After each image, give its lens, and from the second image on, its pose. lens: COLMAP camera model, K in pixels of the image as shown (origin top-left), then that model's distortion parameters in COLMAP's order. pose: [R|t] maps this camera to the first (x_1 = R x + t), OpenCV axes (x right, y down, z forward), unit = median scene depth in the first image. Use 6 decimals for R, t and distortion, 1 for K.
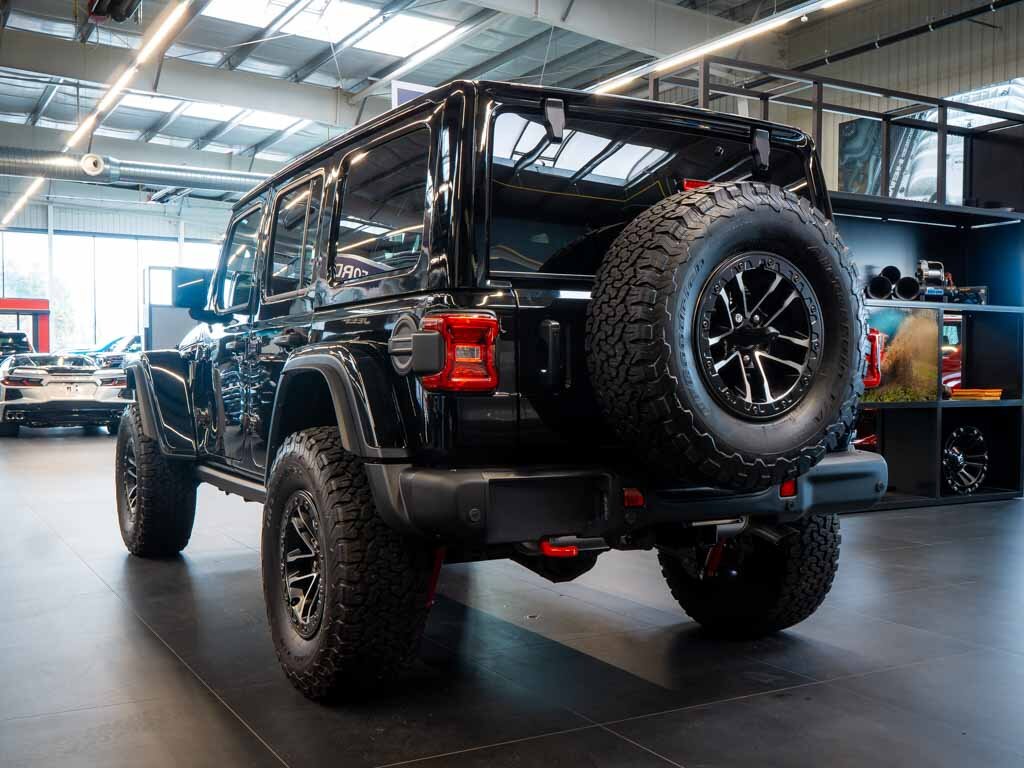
lens RADIAL K [[782.3, 0, 514.2], [0, 782.3, 382.2], [0, 0, 1]] dist [-0.004886, -0.002084]
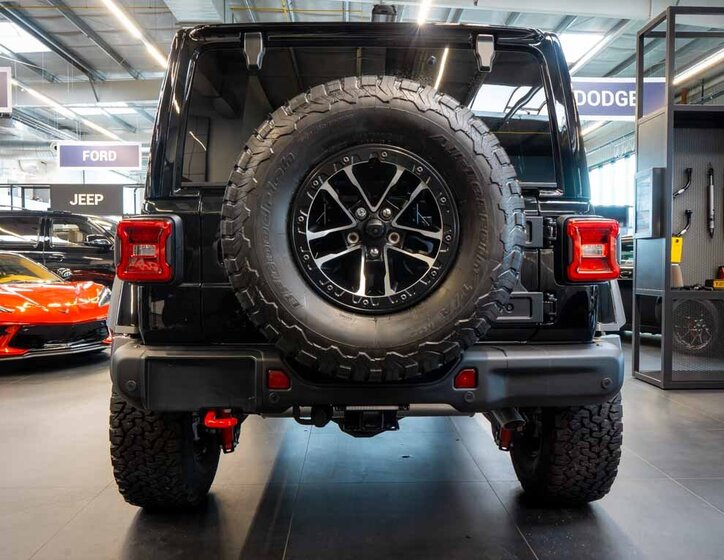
lens RADIAL K [[510.7, 0, 360.6], [0, 510.7, 277.1], [0, 0, 1]] dist [0.005926, 0.002509]
pose [[0.929949, 0.003078, -0.367676, 0.516440], [-0.000797, 0.999979, 0.006355, -0.001910], [0.367688, -0.005616, 0.929932, 0.370095]]
